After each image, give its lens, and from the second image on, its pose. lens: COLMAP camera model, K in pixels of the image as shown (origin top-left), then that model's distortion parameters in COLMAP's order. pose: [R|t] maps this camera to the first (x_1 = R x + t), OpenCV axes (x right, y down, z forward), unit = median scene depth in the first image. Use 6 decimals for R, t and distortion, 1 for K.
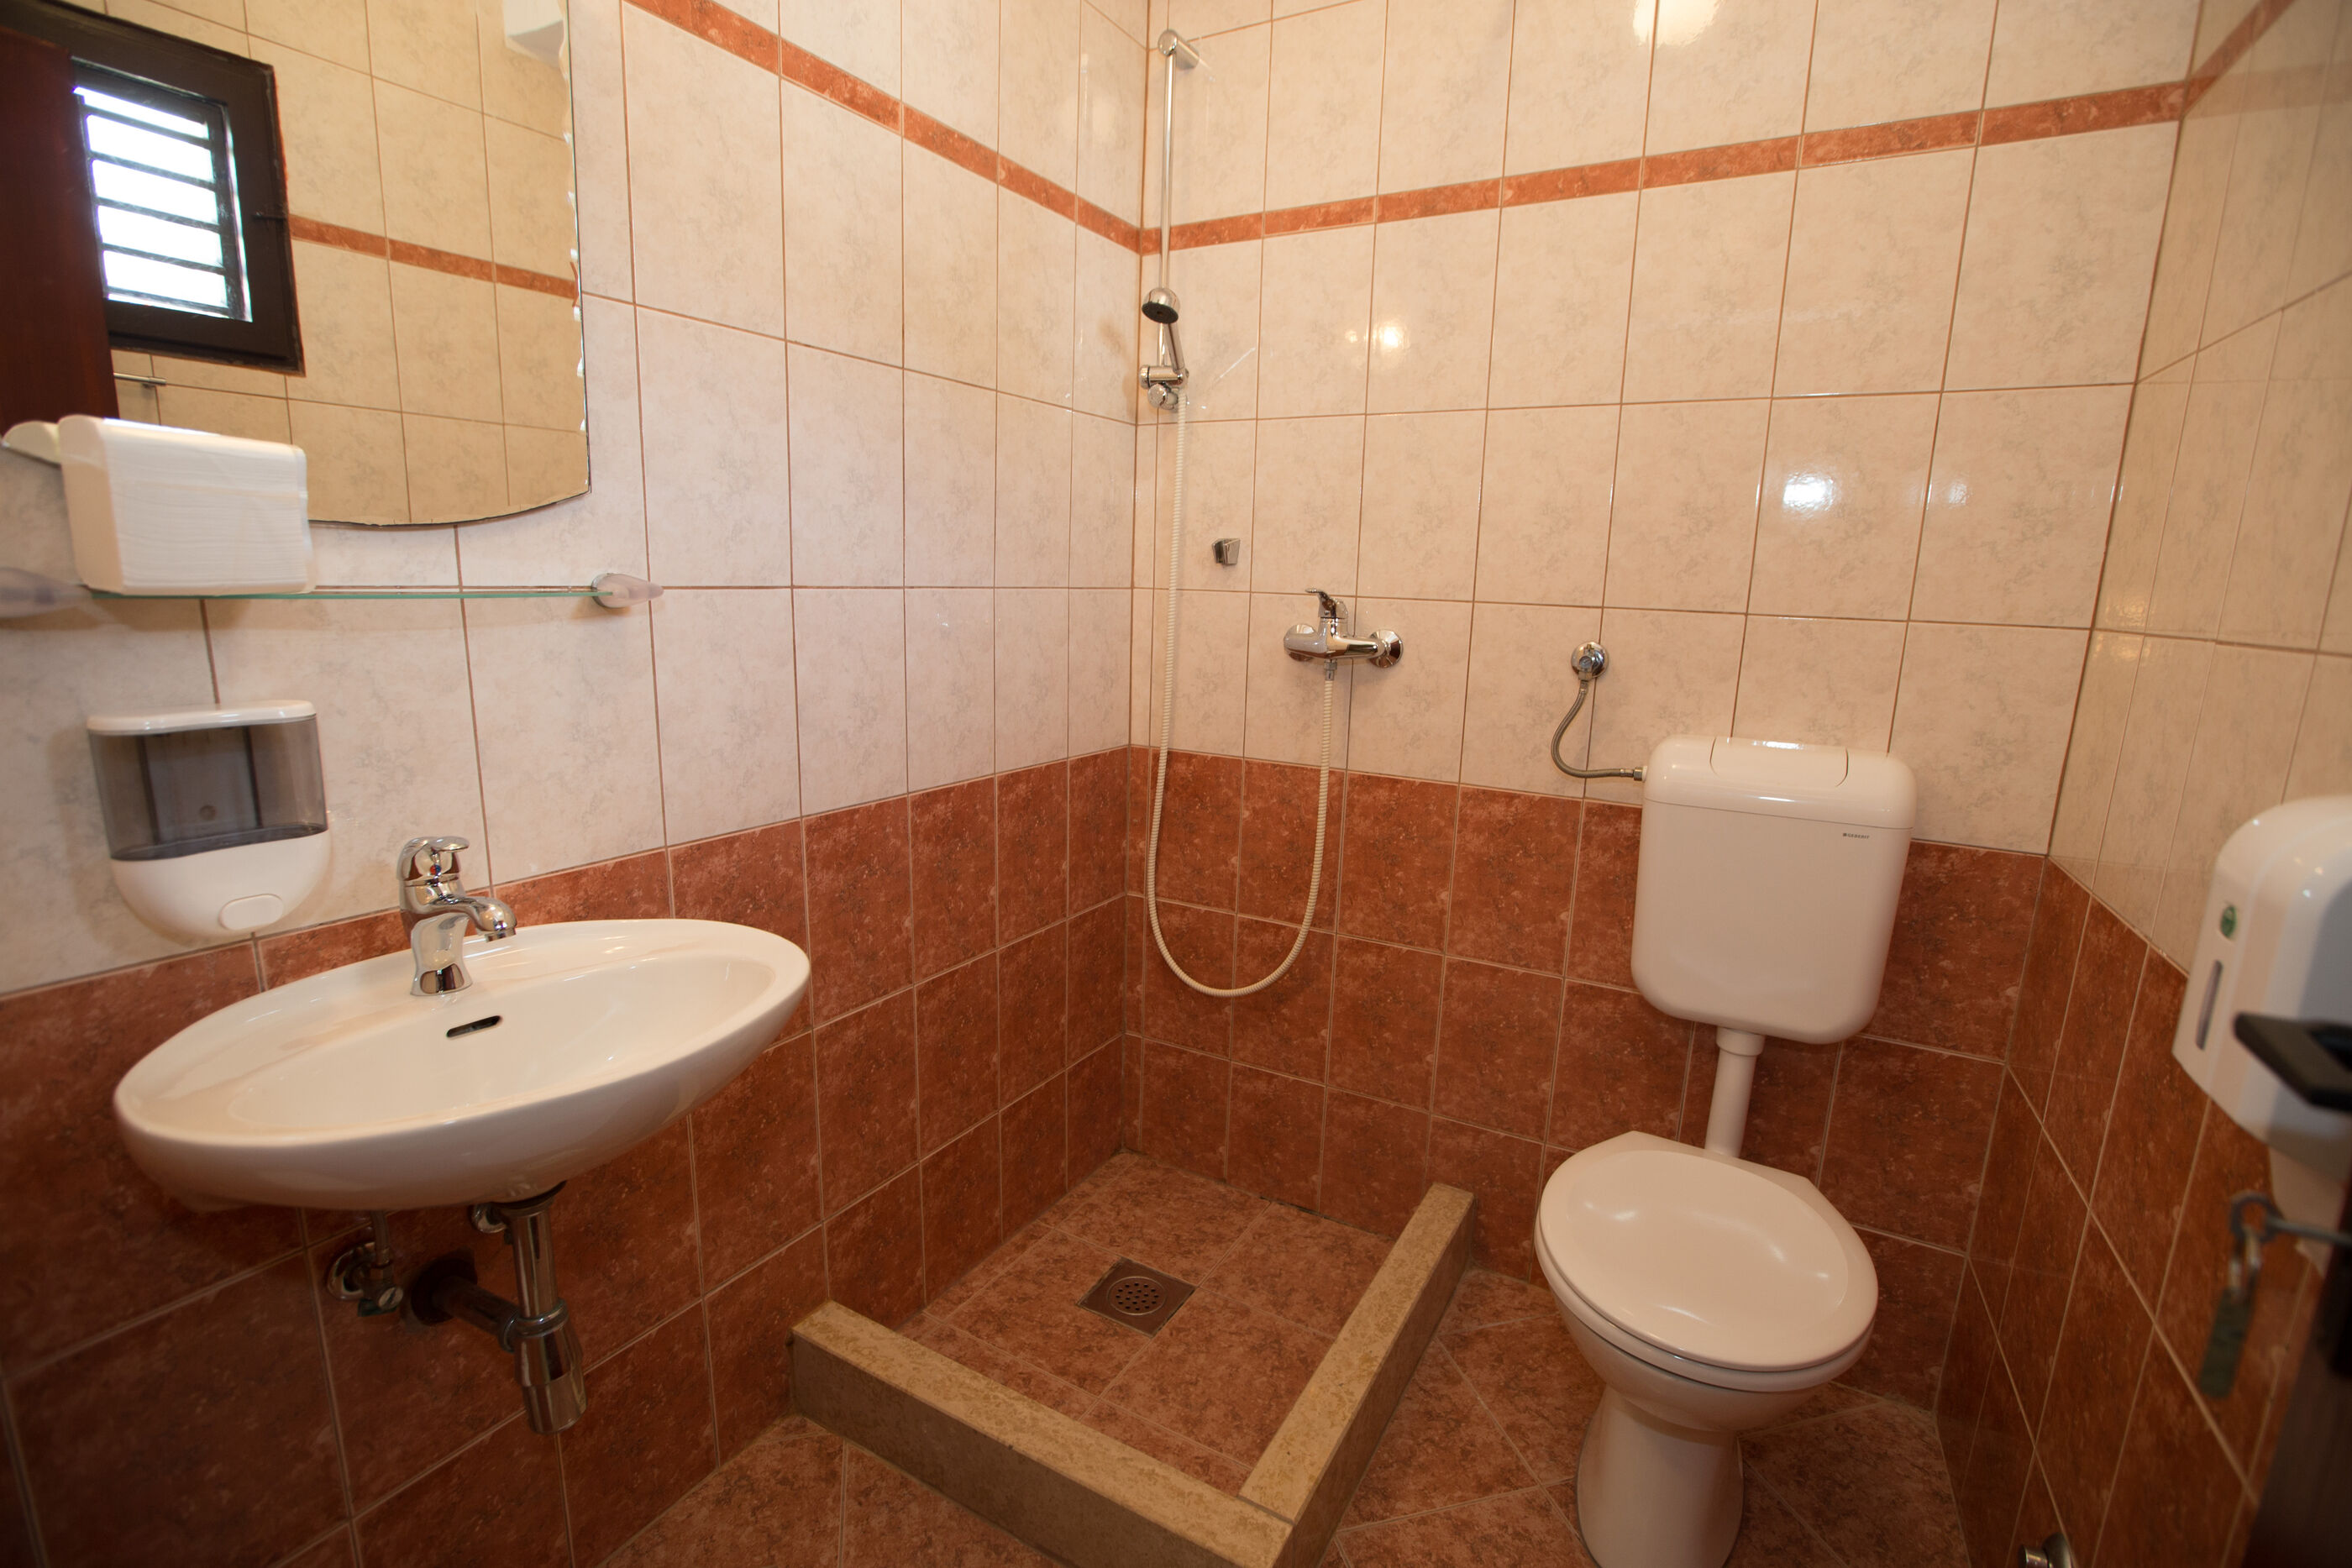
lens RADIAL K [[1078.5, 0, 1173.7], [0, 1078.5, 790.7], [0, 0, 1]] dist [-0.054661, 0.021750]
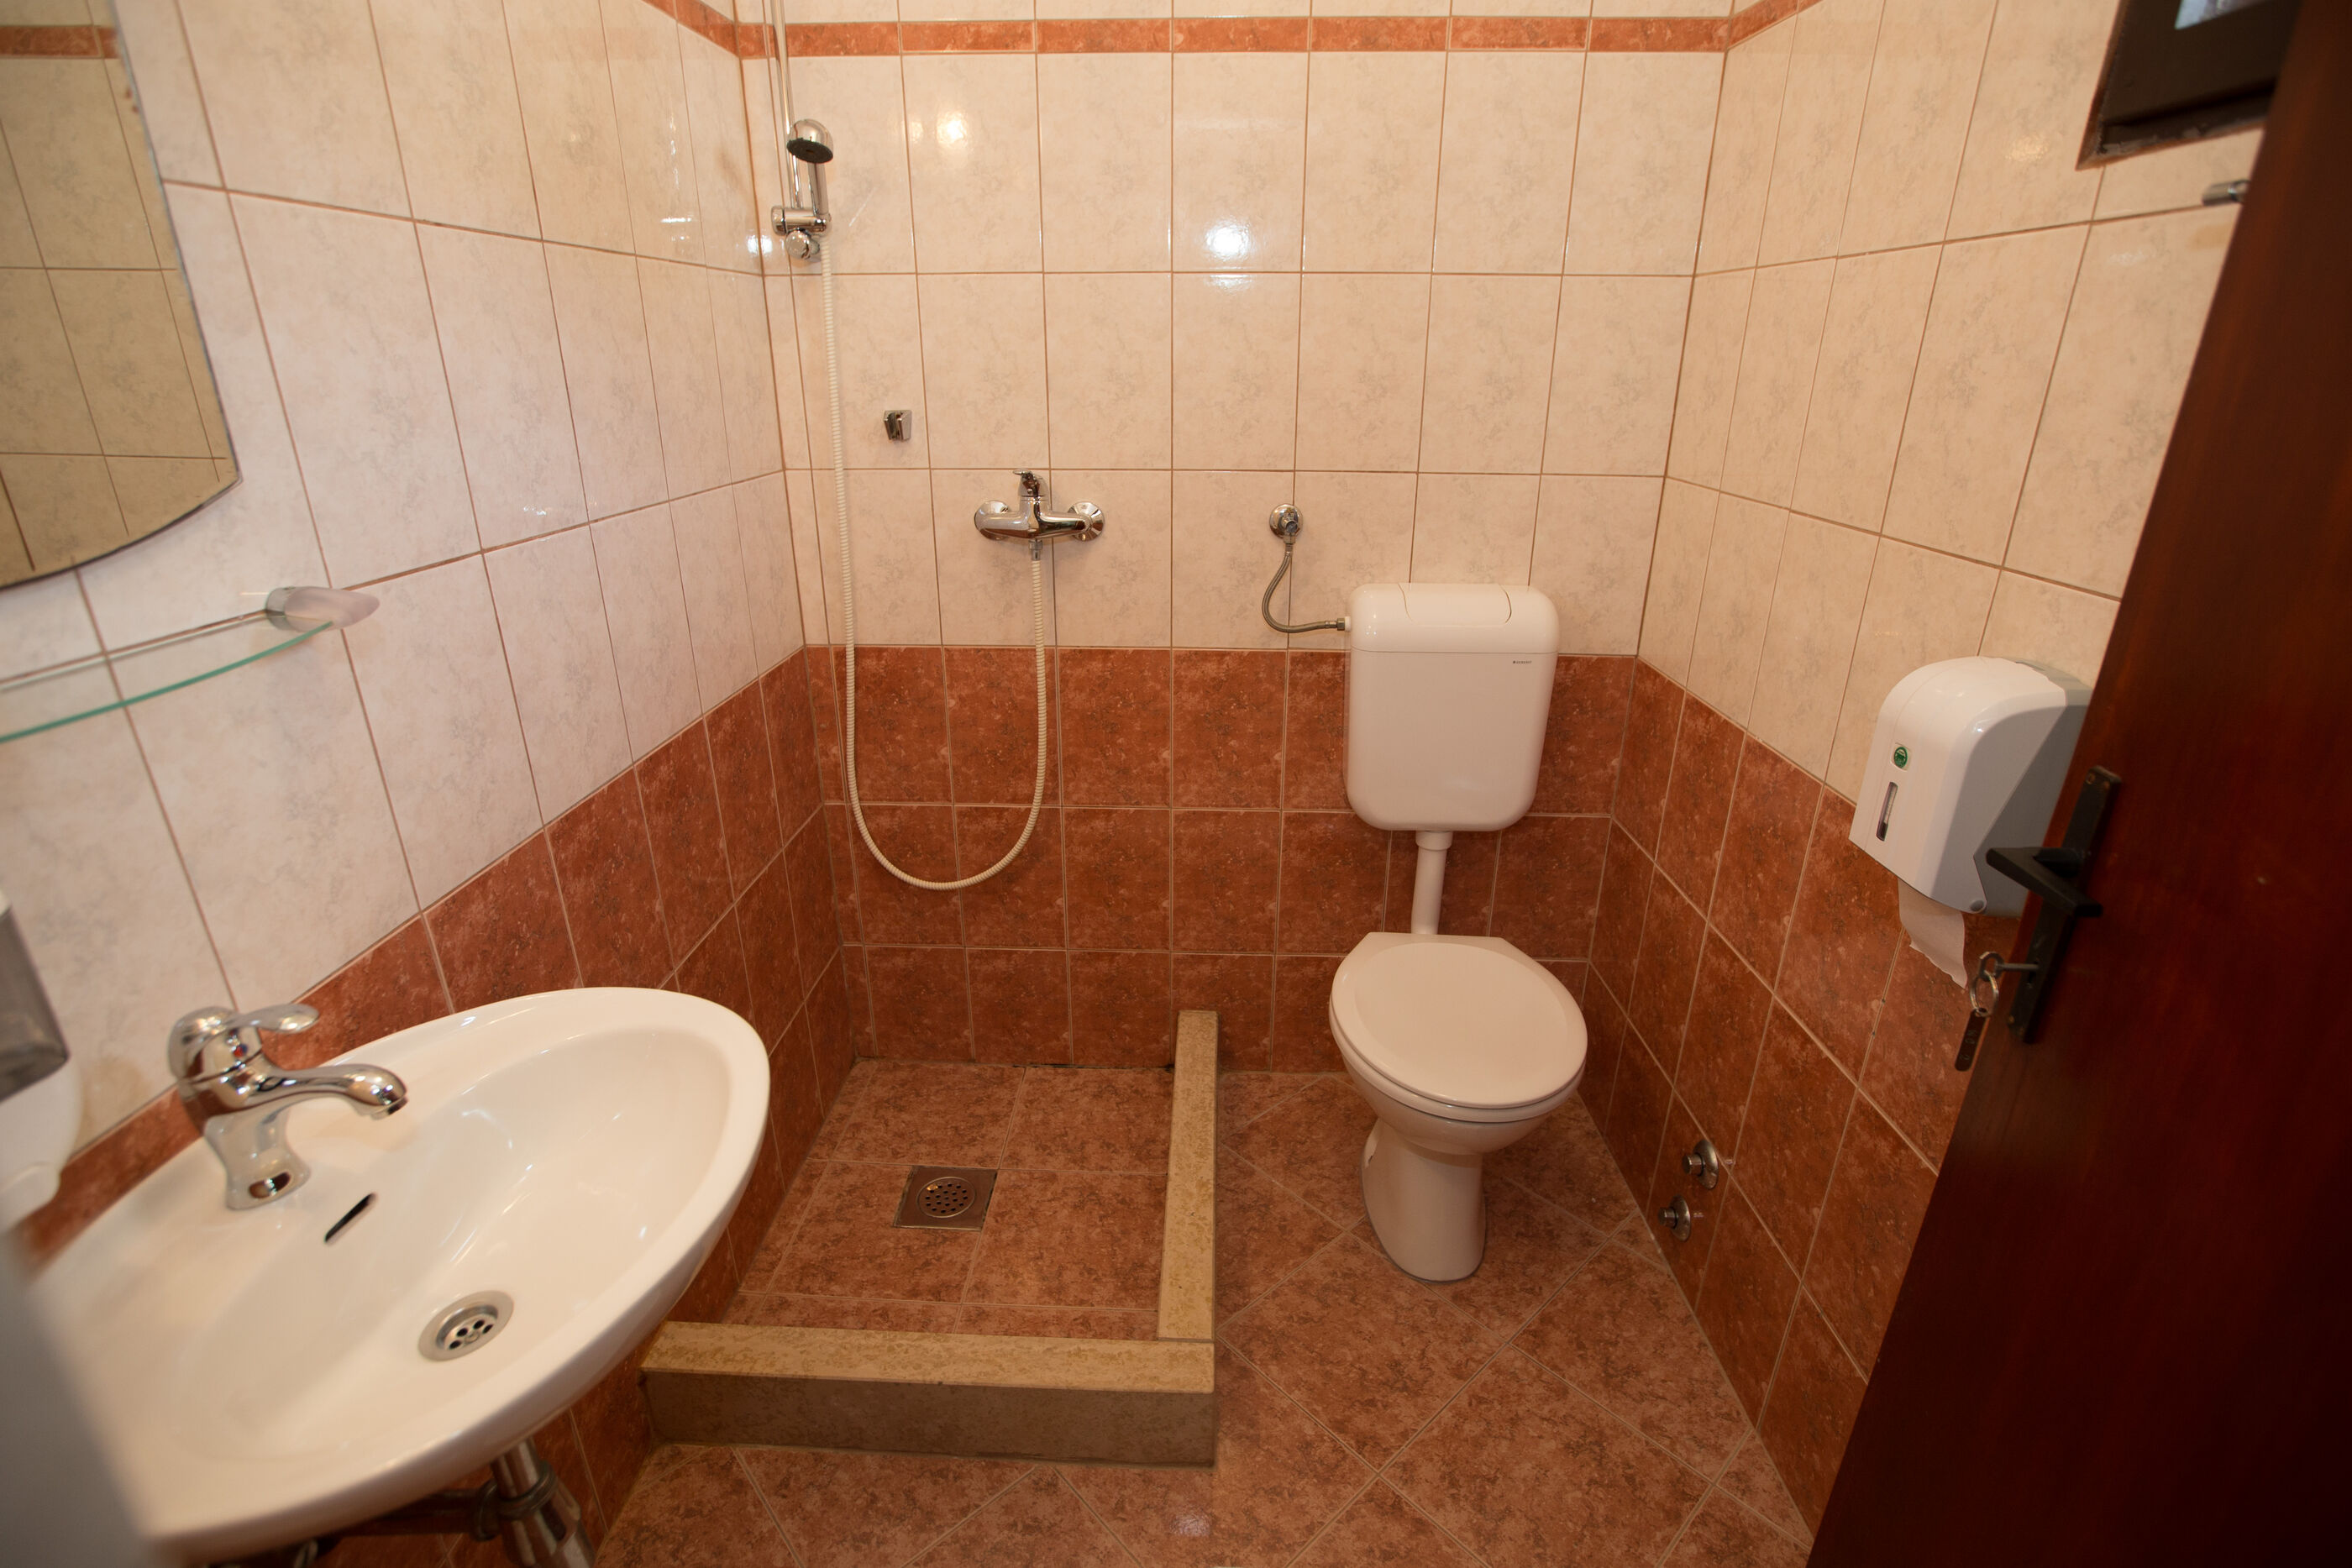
lens RADIAL K [[1122.3, 0, 1179.5], [0, 1122.3, 791.3], [0, 0, 1]] dist [-0.065087, 0.038738]
pose [[0.884716, -0.195317, 0.423236, -0.233876], [0.112542, 0.970621, 0.212673, -0.111633], [-0.452340, -0.140523, 0.880705, 0.027792]]
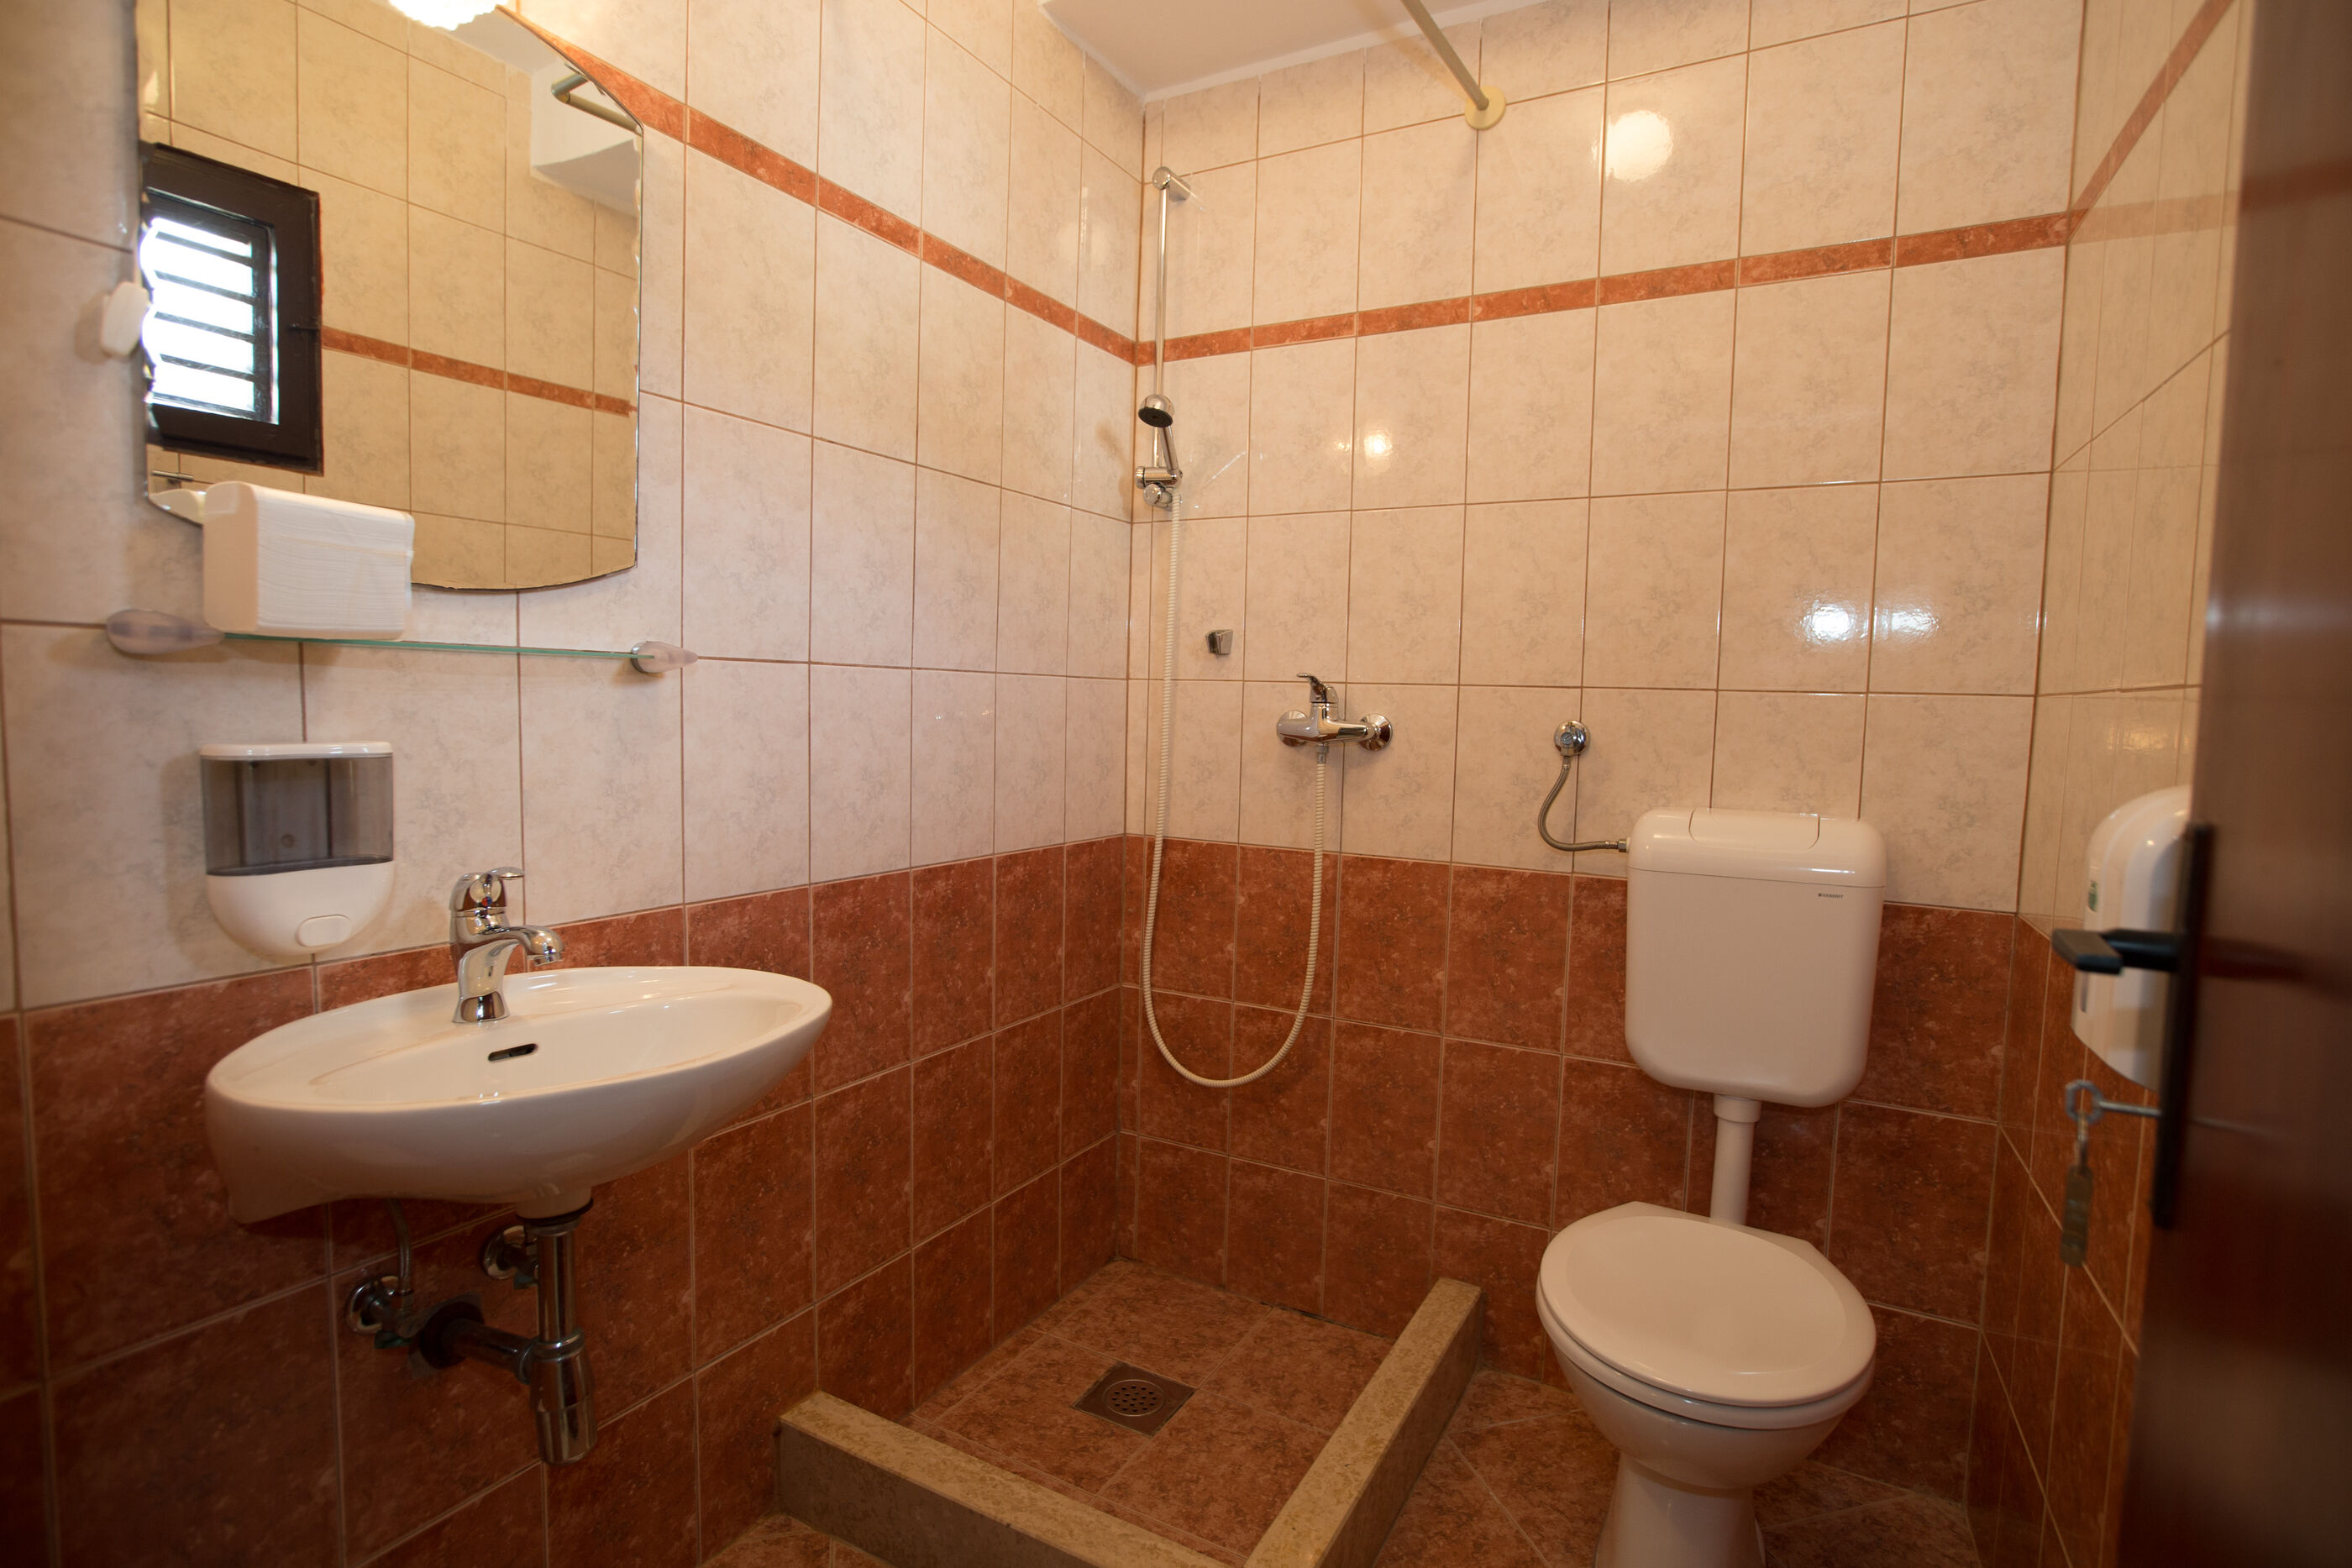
lens RADIAL K [[1161.6, 0, 1177.7], [0, 1161.6, 790.2], [0, 0, 1]] dist [-0.056412, 0.032163]
pose [[0.999895, -0.003913, 0.013970, -0.008445], [0.005565, 0.992726, -0.120264, 0.061404], [-0.013398, 0.120329, 0.992644, -0.100347]]
